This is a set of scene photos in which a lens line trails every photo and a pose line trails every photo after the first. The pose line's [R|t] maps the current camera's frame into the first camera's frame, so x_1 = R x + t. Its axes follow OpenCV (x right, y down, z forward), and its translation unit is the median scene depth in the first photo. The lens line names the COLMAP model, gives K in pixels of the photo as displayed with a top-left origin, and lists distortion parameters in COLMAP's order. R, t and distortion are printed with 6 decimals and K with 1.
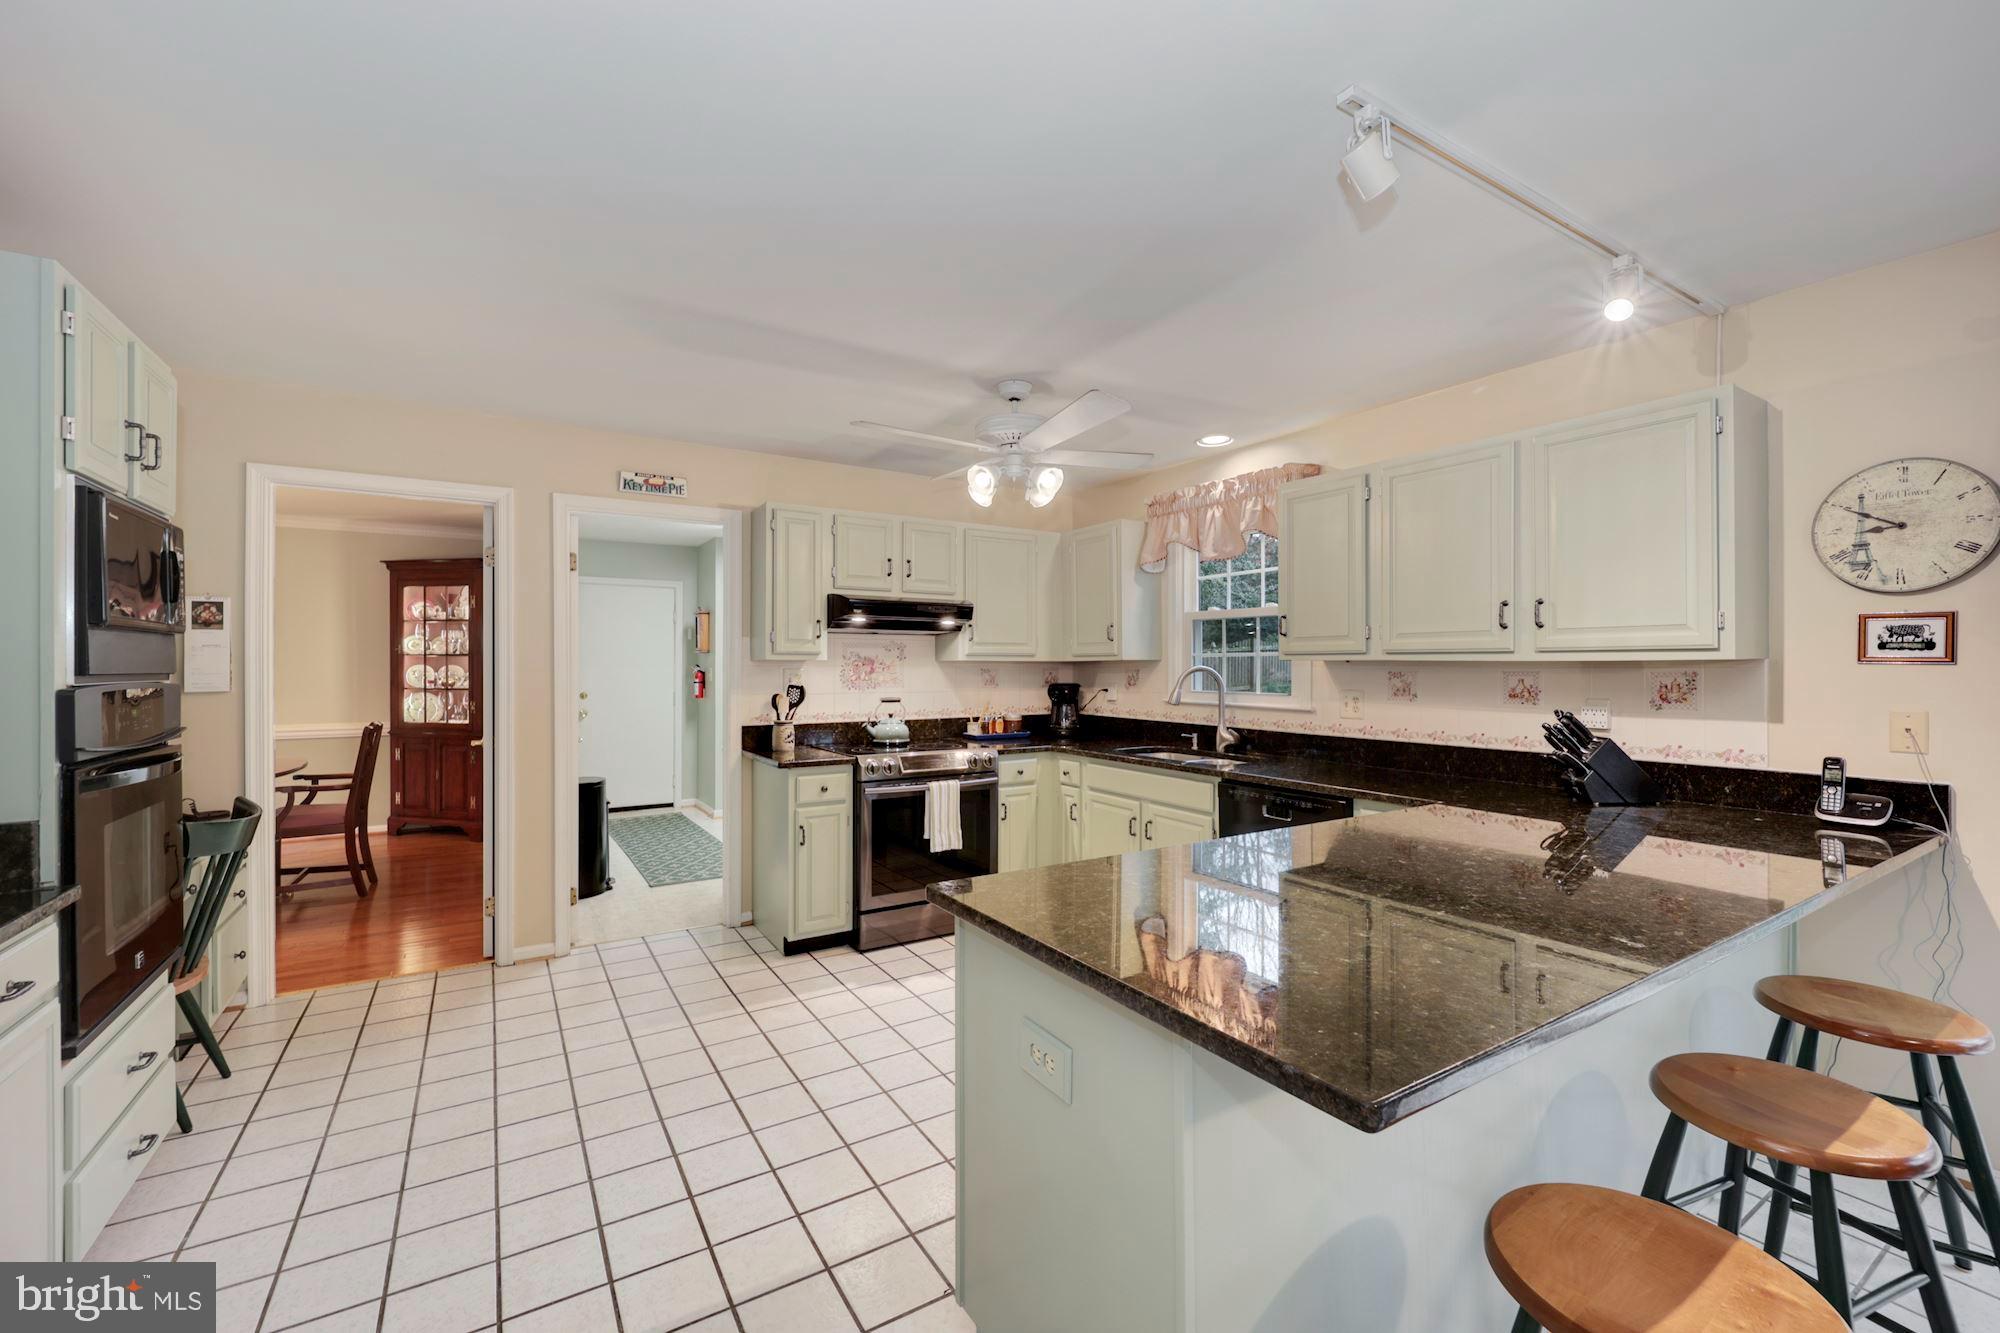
lens RADIAL K [[812.2, 0, 1005.7], [0, 812.2, 671.9], [0, 0, 1]] dist [-0.012421, -0.001456]
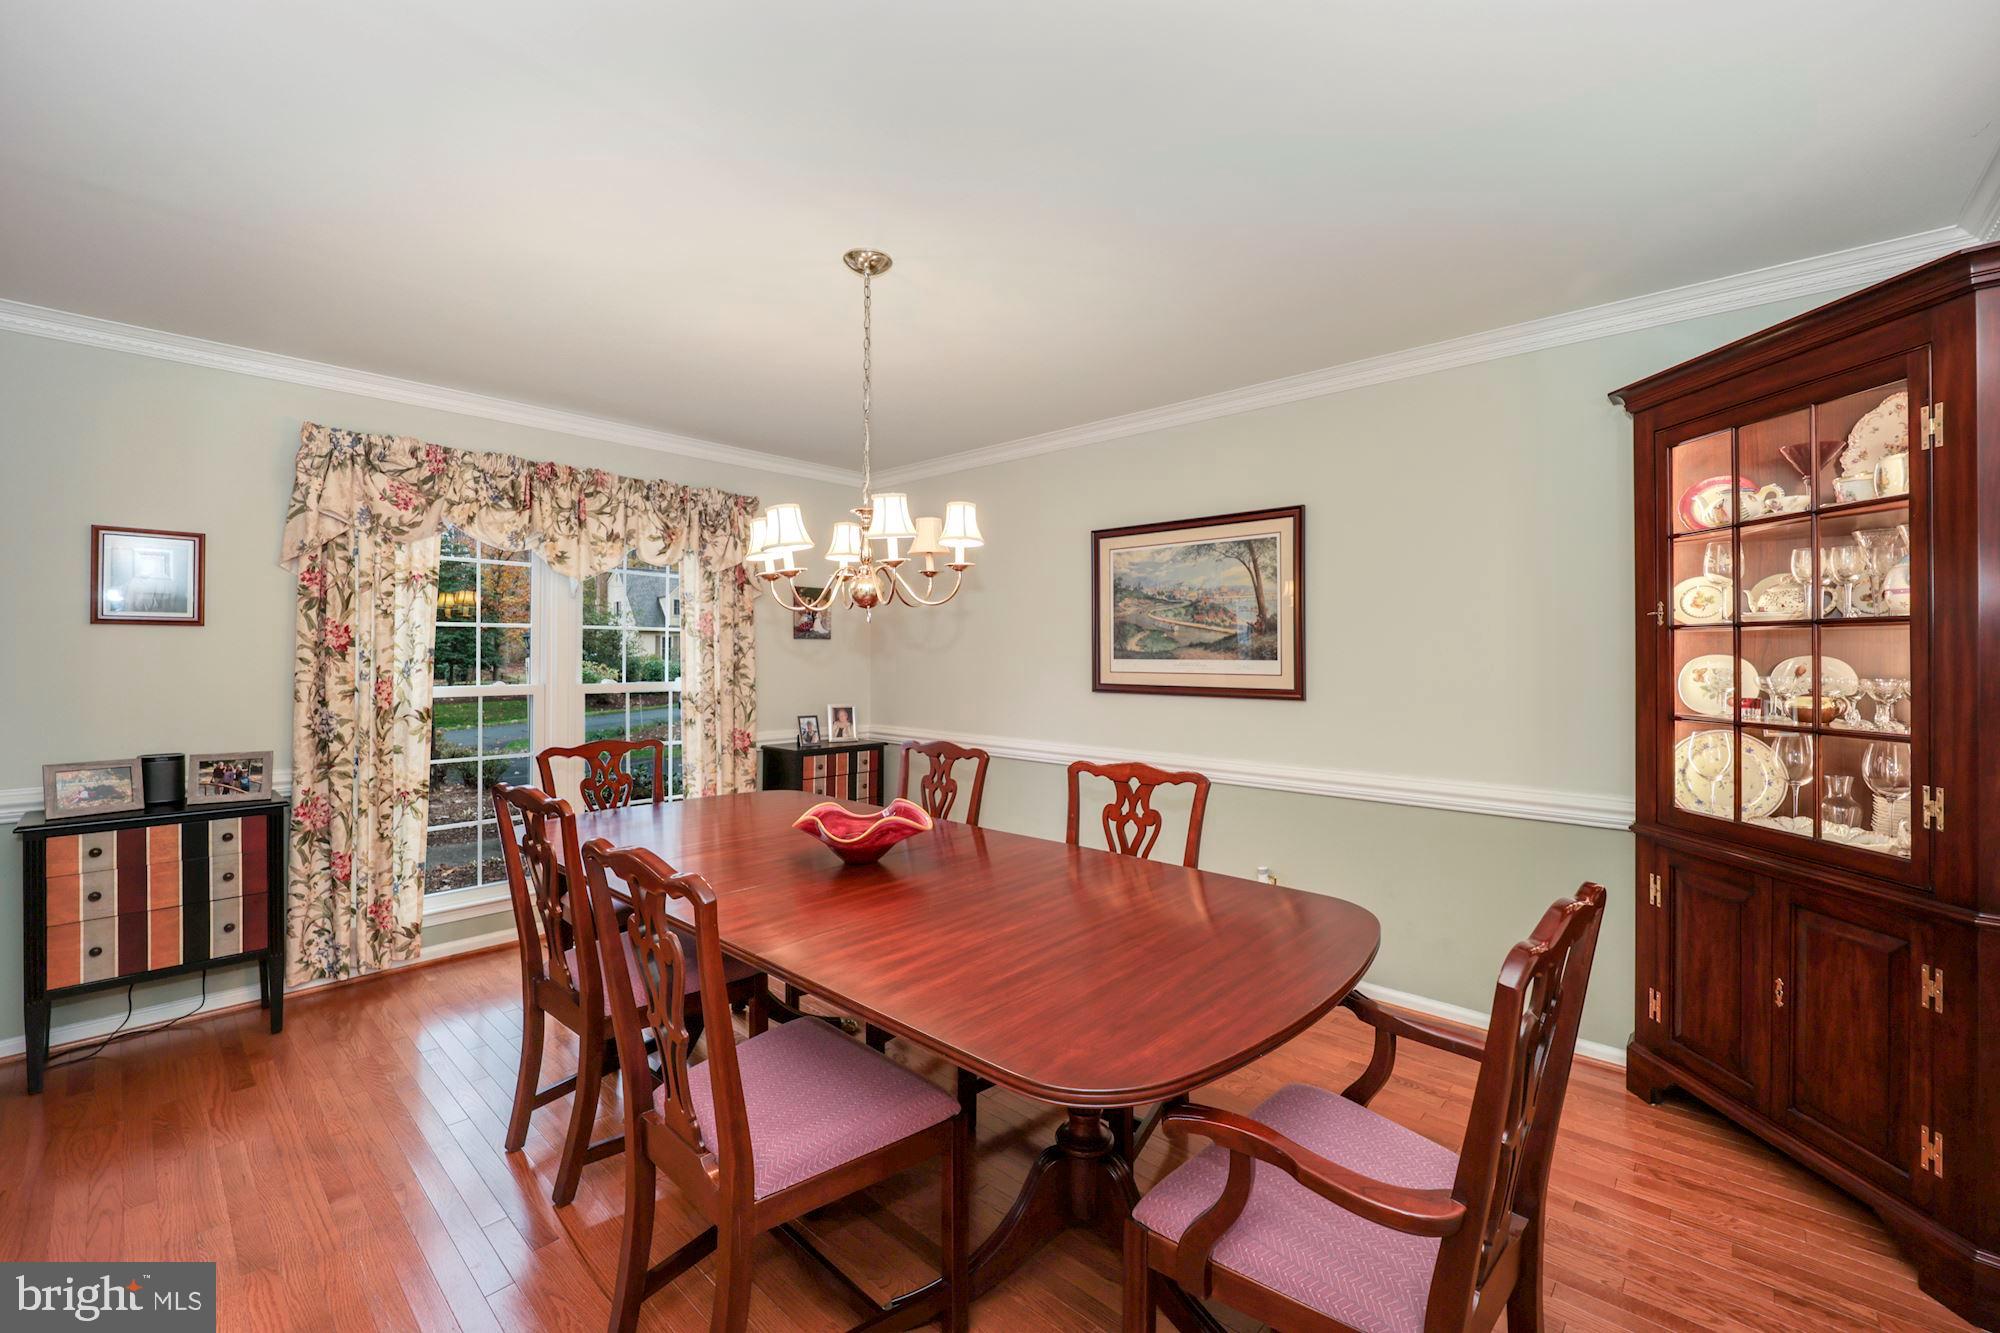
lens RADIAL K [[812.2, 0, 1006.7], [0, 812.2, 664.8], [0, 0, 1]] dist [-0.012421, -0.001456]
pose [[0.261807, -0.000190, -0.965120, -0.466651], [-0.003225, 0.999994, -0.001071, -0.002892], [0.965115, 0.003393, 0.261805, 0.602815]]
